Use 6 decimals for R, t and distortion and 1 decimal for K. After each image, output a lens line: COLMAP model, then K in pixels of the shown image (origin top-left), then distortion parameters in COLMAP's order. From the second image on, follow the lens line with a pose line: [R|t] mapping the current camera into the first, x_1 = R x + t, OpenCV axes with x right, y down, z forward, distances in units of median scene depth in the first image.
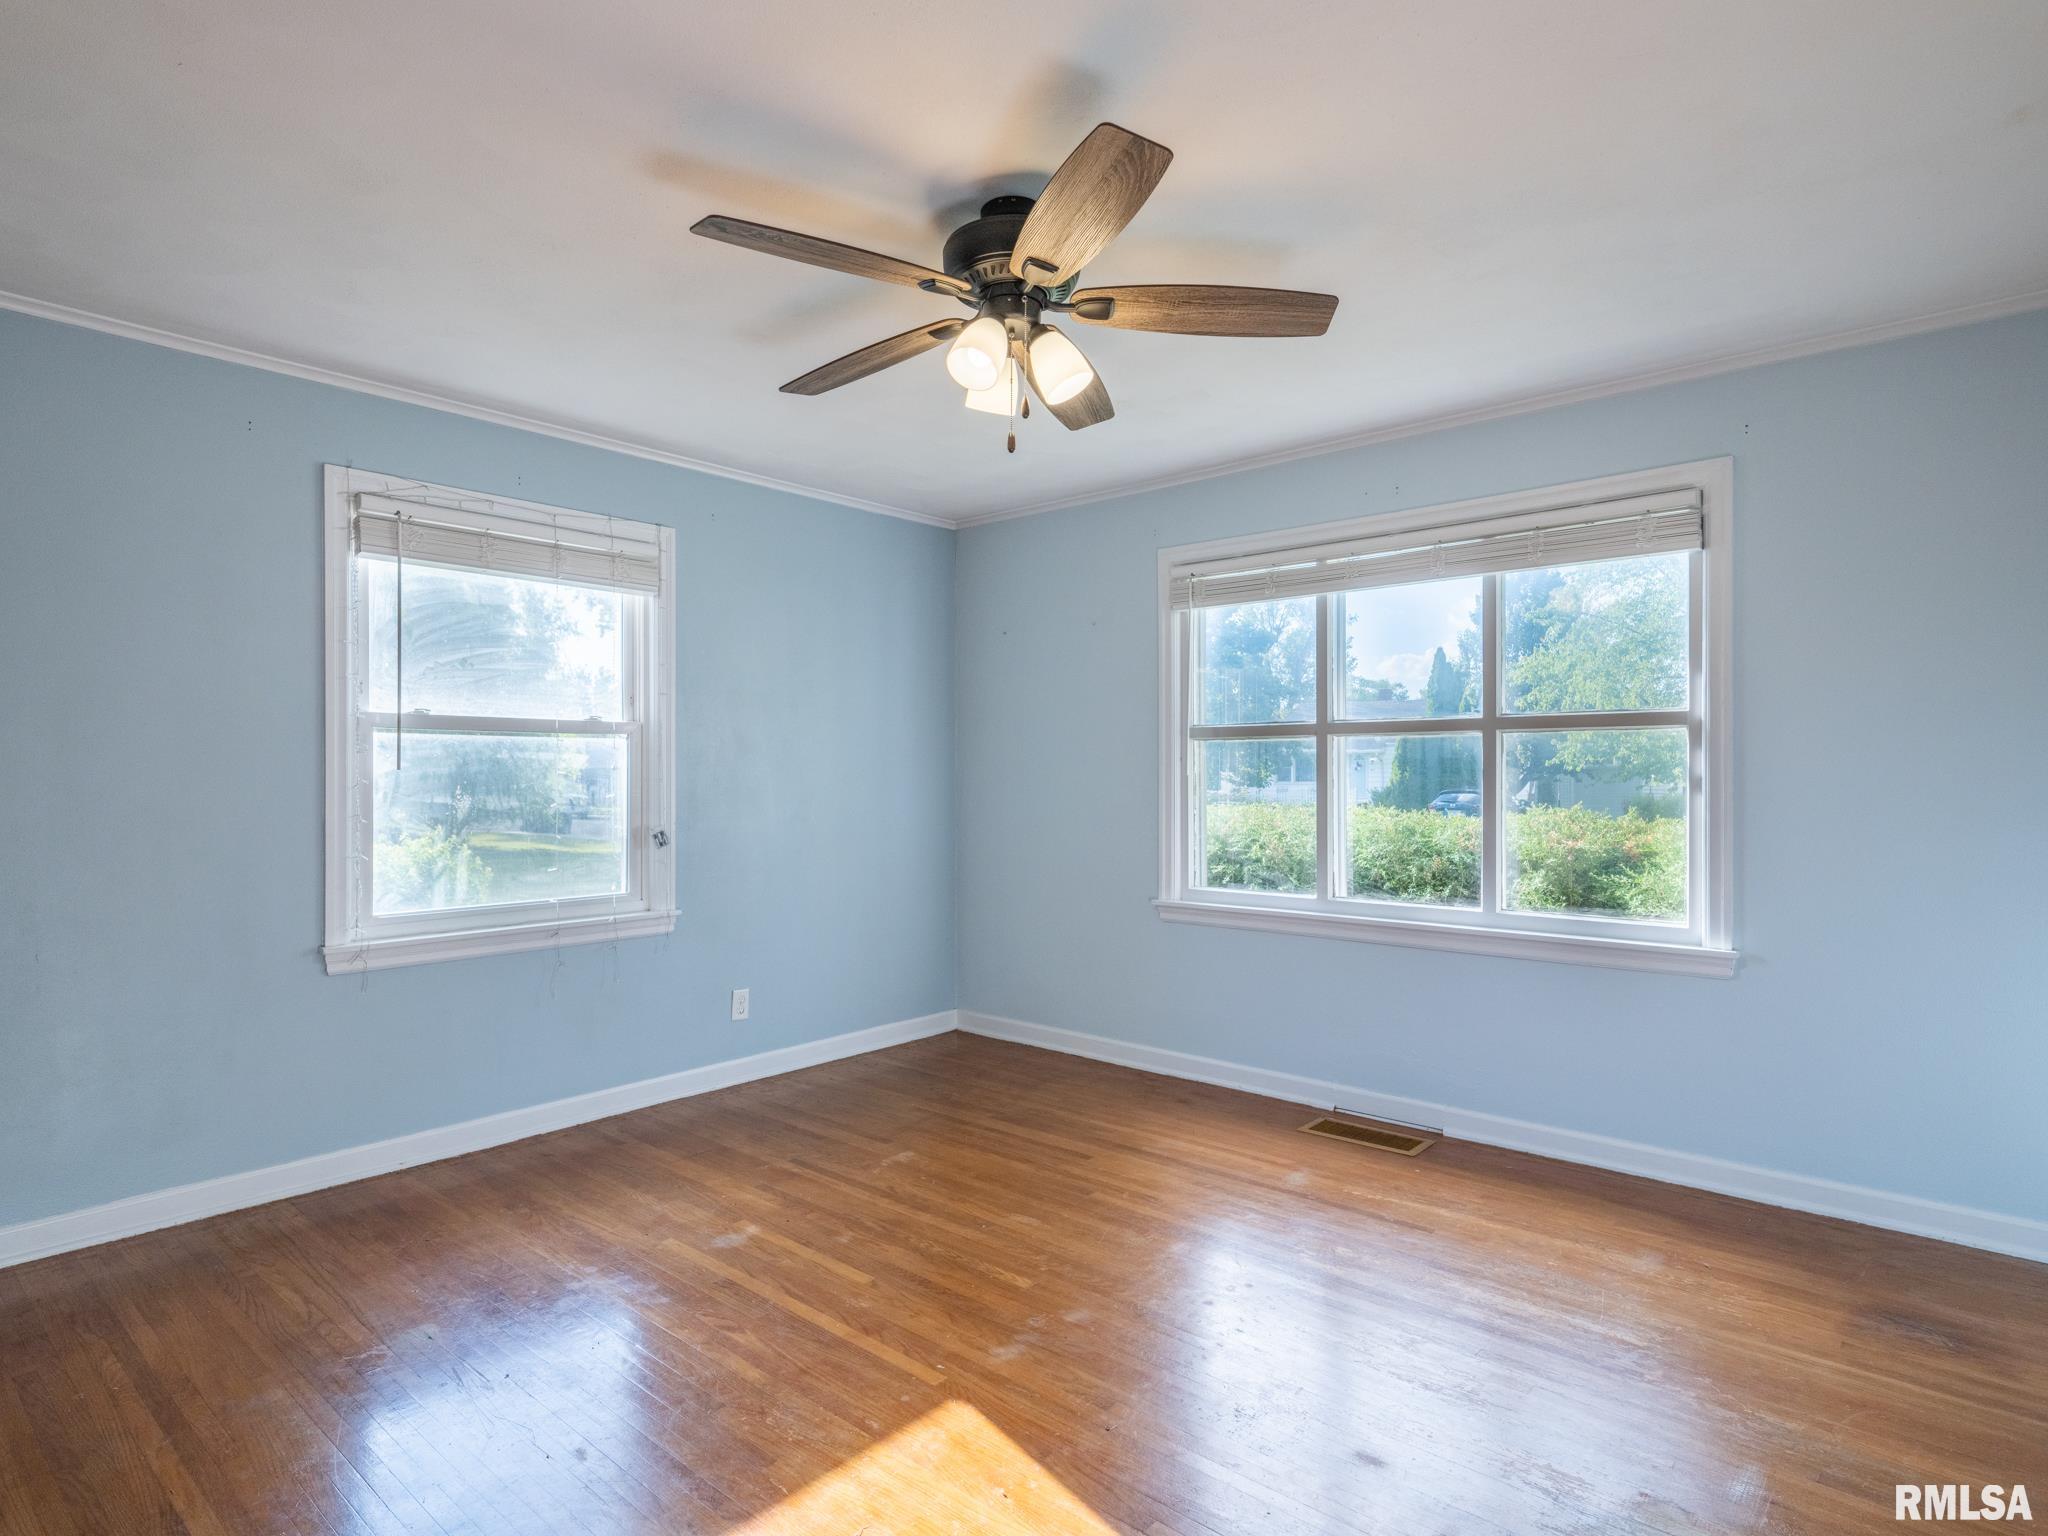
lens RADIAL K [[1106.1, 0, 1020.4], [0, 1106.1, 775.9], [0, 0, 1]] dist [0.012350, -0.008926]
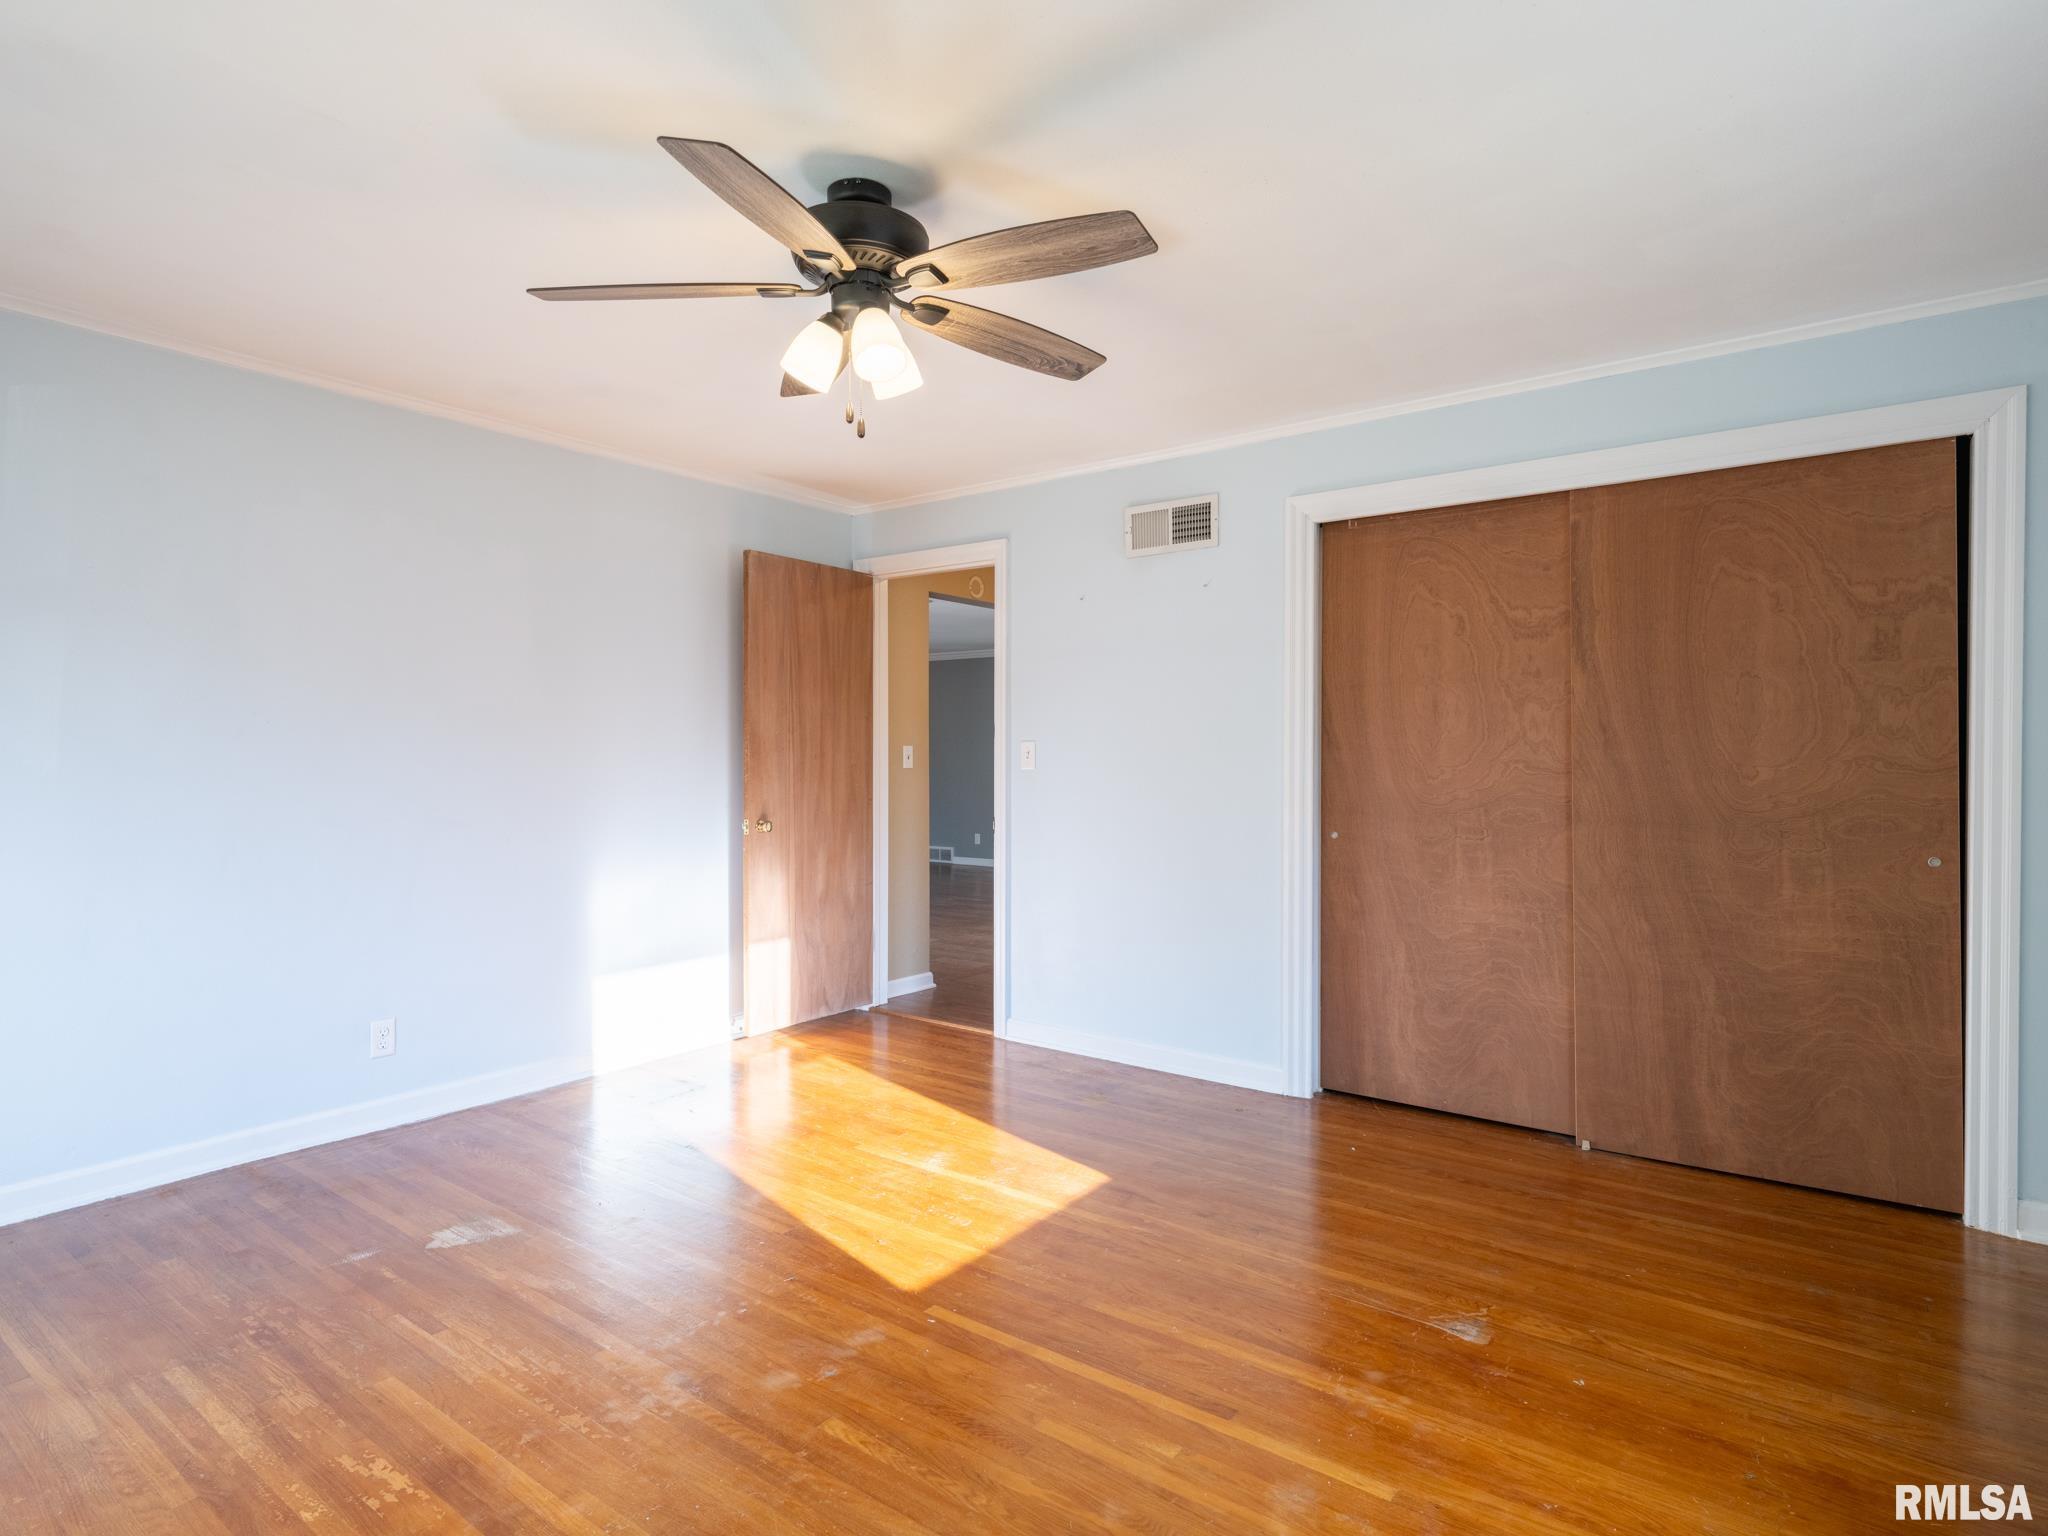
lens RADIAL K [[1106.1, 0, 1020.4], [0, 1106.1, 775.9], [0, 0, 1]] dist [0.012350, -0.008926]
pose [[-0.997569, -0.000050, -0.069689, -0.054543], [-0.001078, 0.999891, 0.014707, 0.000526], [0.069681, 0.014746, -0.997460, 1.349471]]
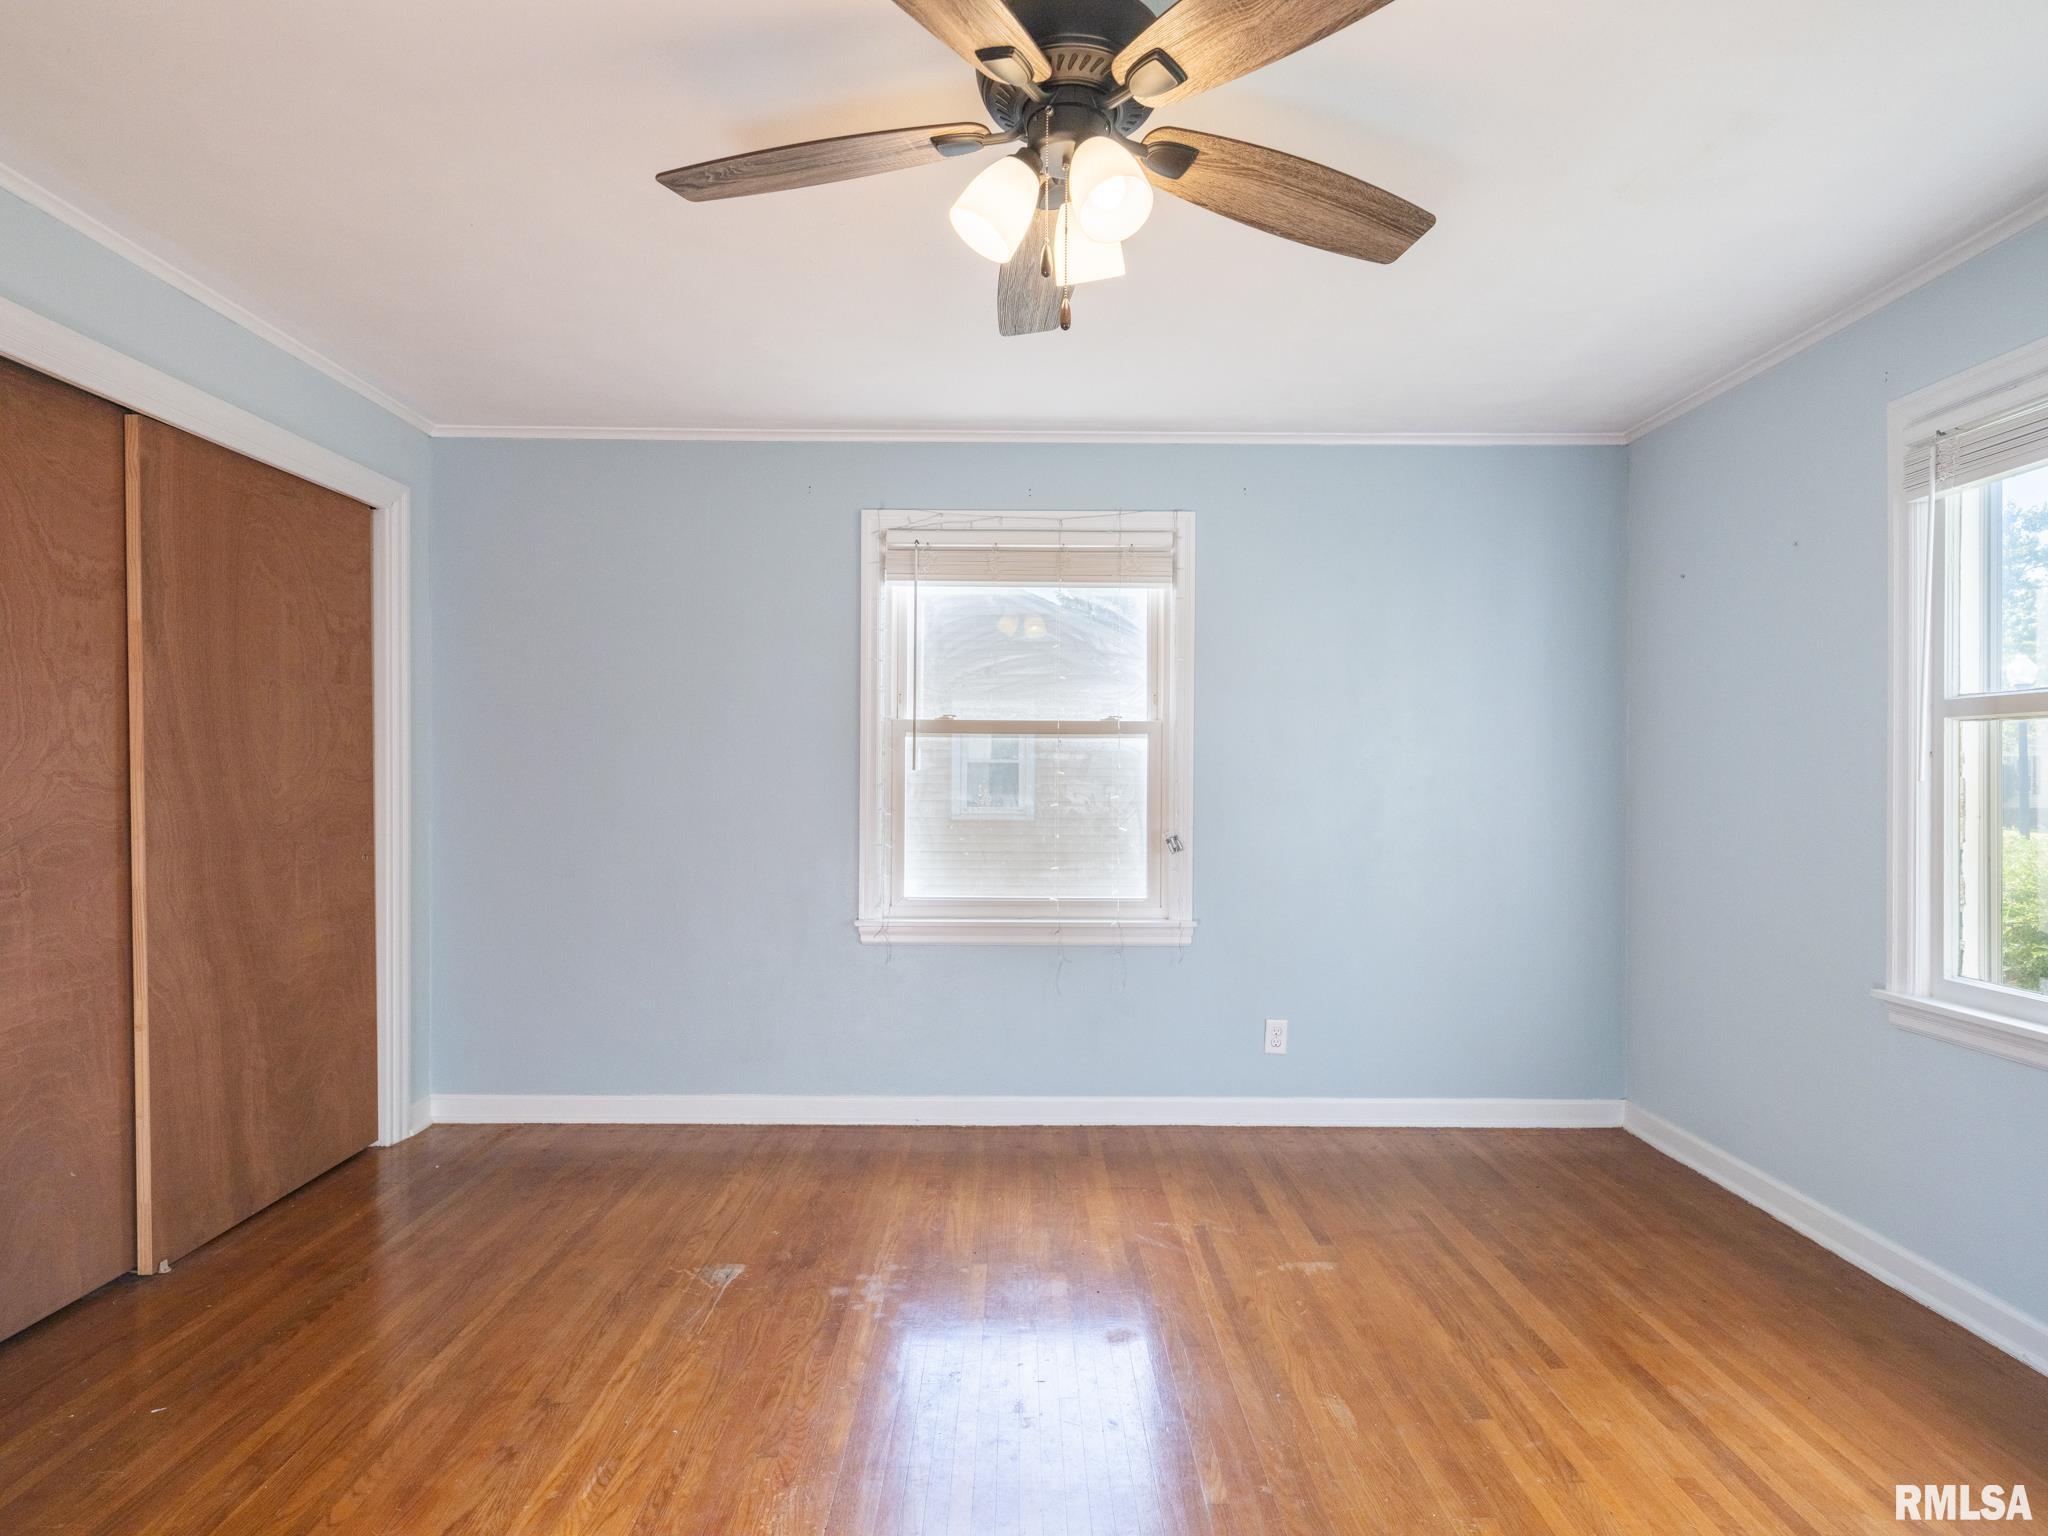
lens RADIAL K [[1106.1, 0, 1020.4], [0, 1106.1, 775.9], [0, 0, 1]] dist [0.012350, -0.008926]
pose [[0.660225, 0.006520, -0.751040, 0.346987], [-0.007077, 0.999972, 0.002460, -0.002791], [0.751035, 0.003691, 0.660252, 0.332161]]
